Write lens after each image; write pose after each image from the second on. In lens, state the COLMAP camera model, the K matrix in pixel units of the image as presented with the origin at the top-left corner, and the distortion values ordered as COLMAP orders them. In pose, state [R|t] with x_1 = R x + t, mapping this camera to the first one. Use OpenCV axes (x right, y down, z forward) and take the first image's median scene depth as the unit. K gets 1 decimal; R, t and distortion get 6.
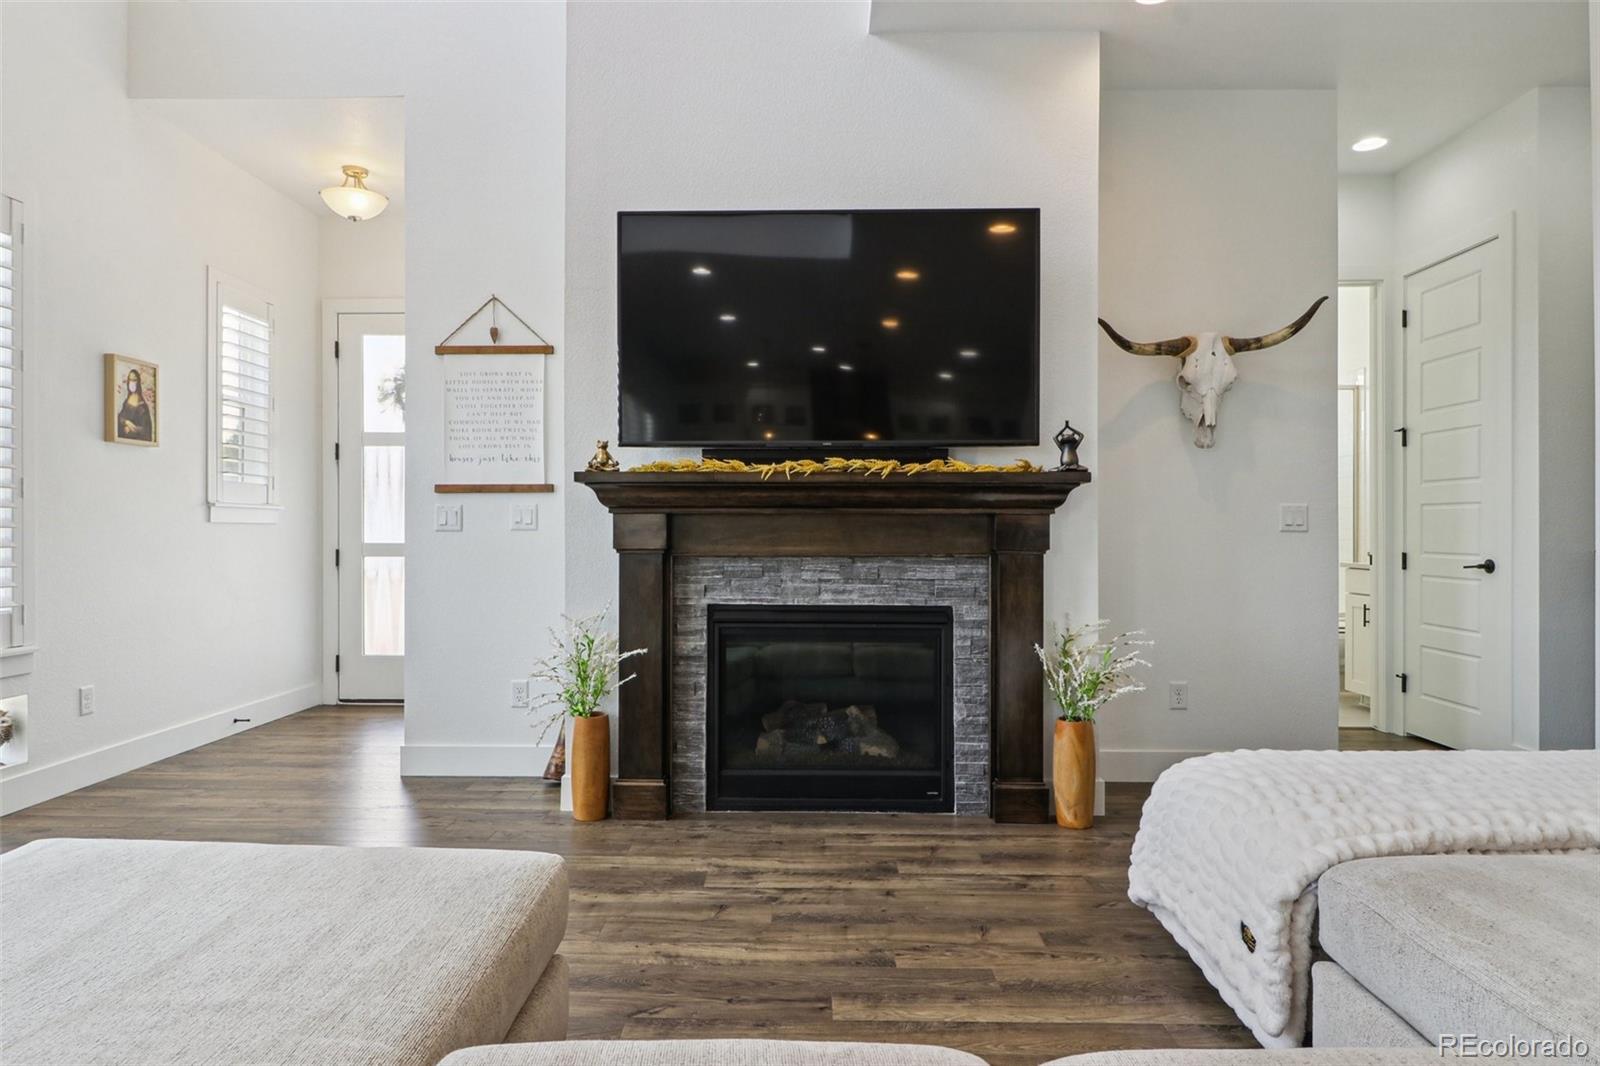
lens RADIAL K [[960.2, 0, 798.0], [0, 960.2, 528.4], [0, 0, 1]] dist [0.003497, -0.008646]
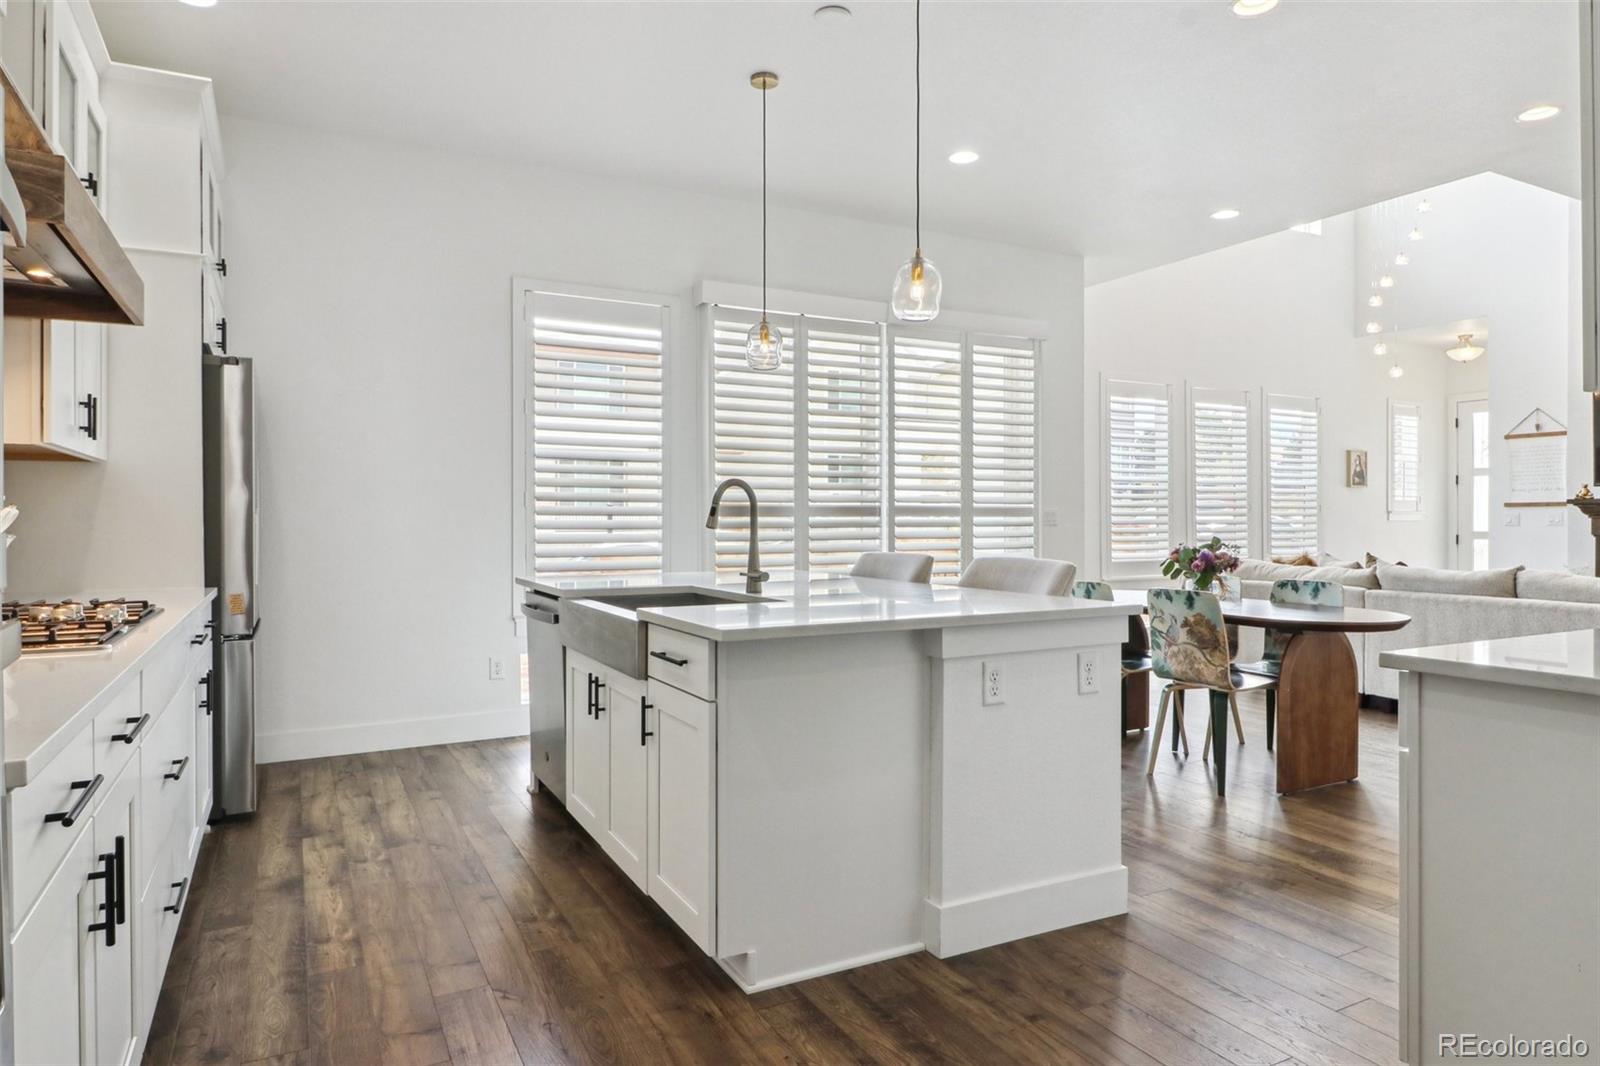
lens RADIAL K [[960.2, 0, 800.3], [0, 960.2, 526.9], [0, 0, 1]] dist [0.003497, -0.008646]
pose [[0.483496, 0.006807, -0.875320, 0.686845], [0.002558, 0.999955, 0.009190, -0.017401], [0.875343, -0.006682, 0.483456, -1.301238]]
